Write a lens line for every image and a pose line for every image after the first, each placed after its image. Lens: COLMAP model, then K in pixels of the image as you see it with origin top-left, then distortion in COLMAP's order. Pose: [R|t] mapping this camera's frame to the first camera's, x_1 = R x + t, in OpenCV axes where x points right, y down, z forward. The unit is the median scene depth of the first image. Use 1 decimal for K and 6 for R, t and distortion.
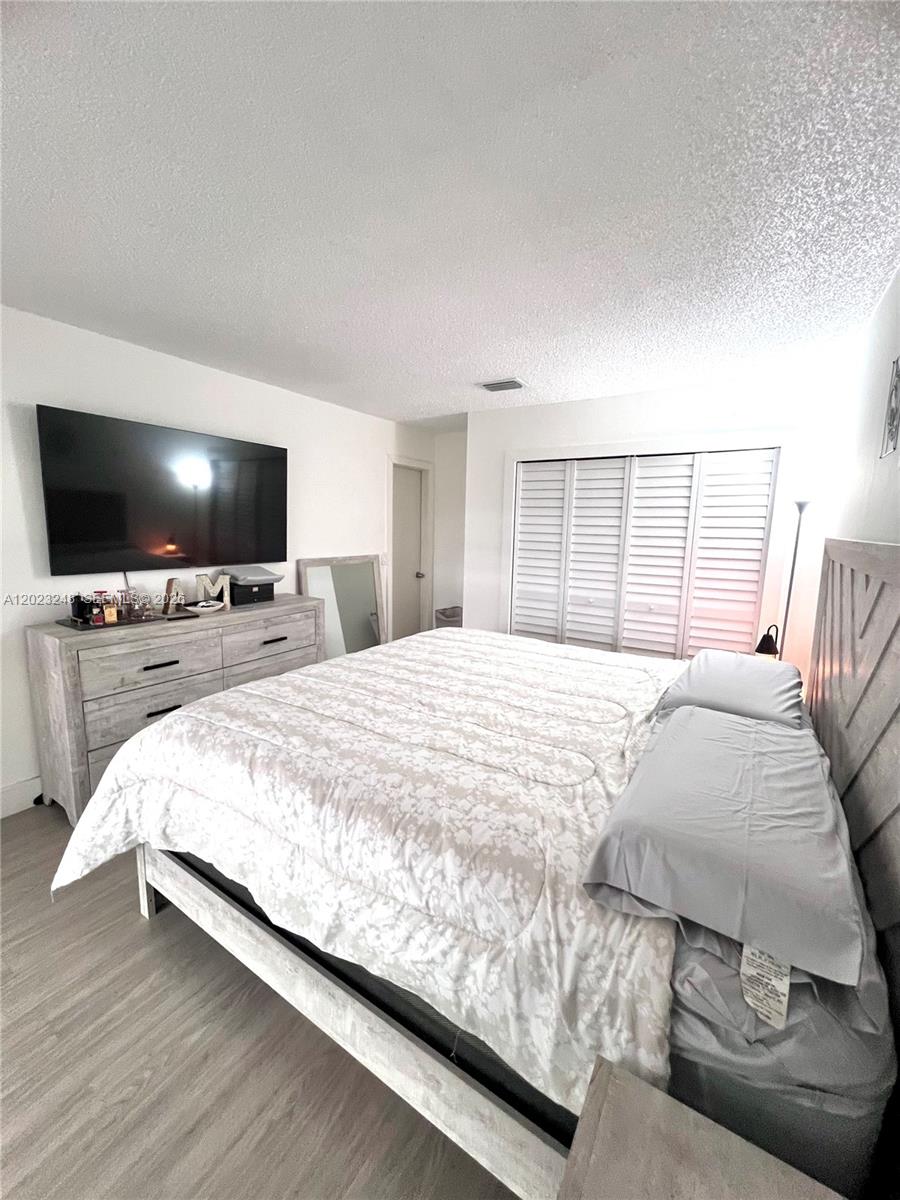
lens RADIAL K [[481.3, 0, 450.0], [0, 481.3, 600.8], [0, 0, 1]] dist [-0.001438, 0.000091]
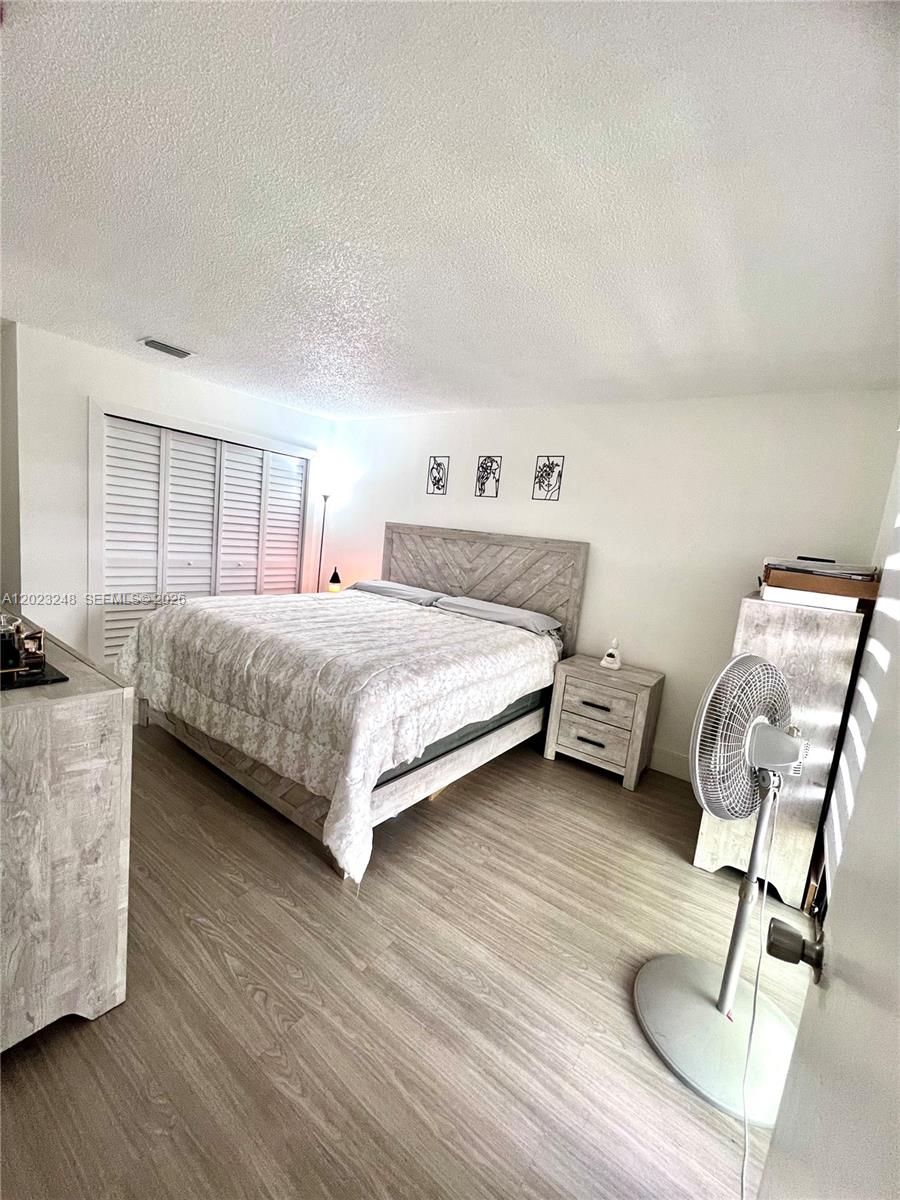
lens RADIAL K [[481.3, 0, 450.0], [0, 481.3, 600.8], [0, 0, 1]] dist [-0.001438, 0.000091]
pose [[0.070628, -0.155538, 0.985302, -0.888622], [0.048995, 0.987117, 0.152312, -0.062454], [-0.996299, 0.037517, 0.077339, 0.370700]]
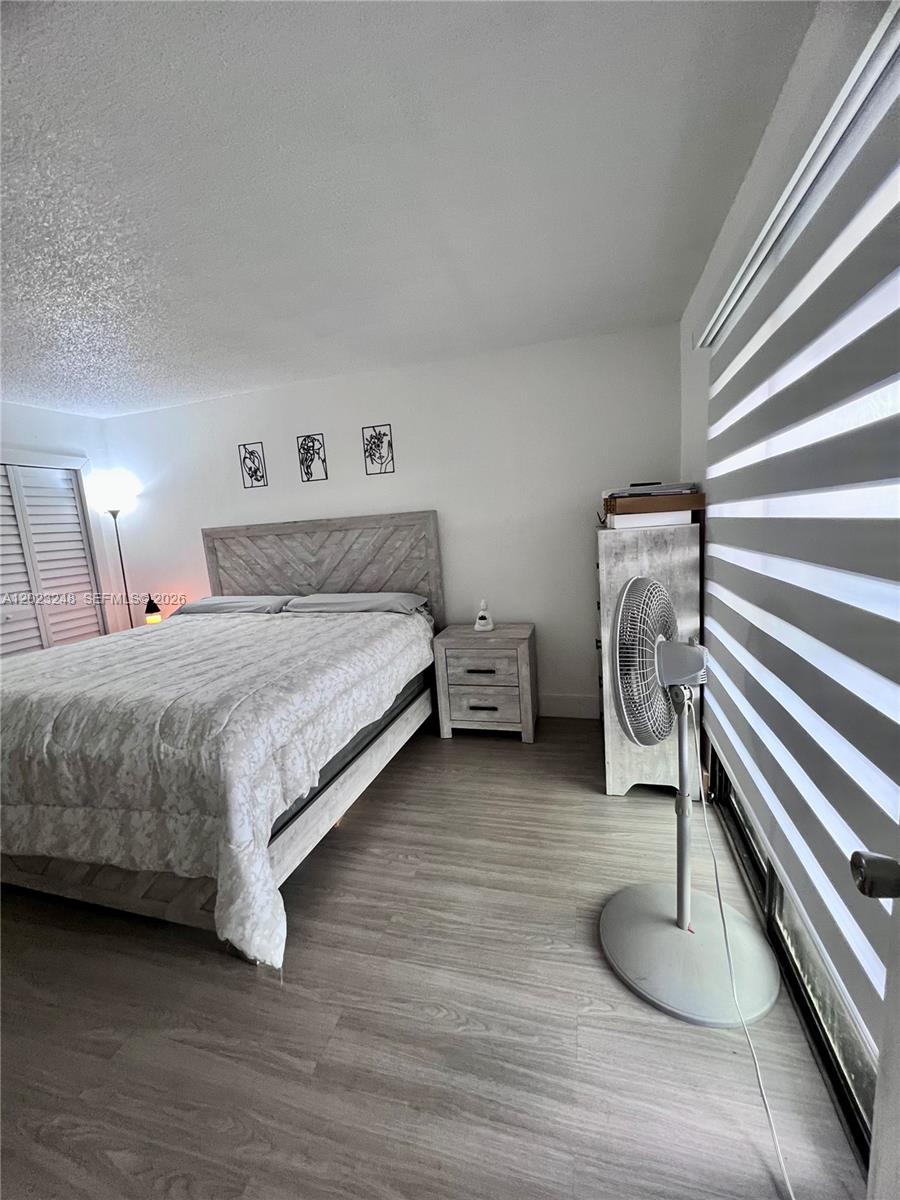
lens RADIAL K [[481.3, 0, 450.0], [0, 481.3, 600.8], [0, 0, 1]] dist [-0.001438, 0.000091]
pose [[-0.273196, -0.154527, 0.949466, -0.810971], [0.210915, 0.953375, 0.215851, -0.042364], [-0.938551, 0.259226, -0.227866, 0.397138]]
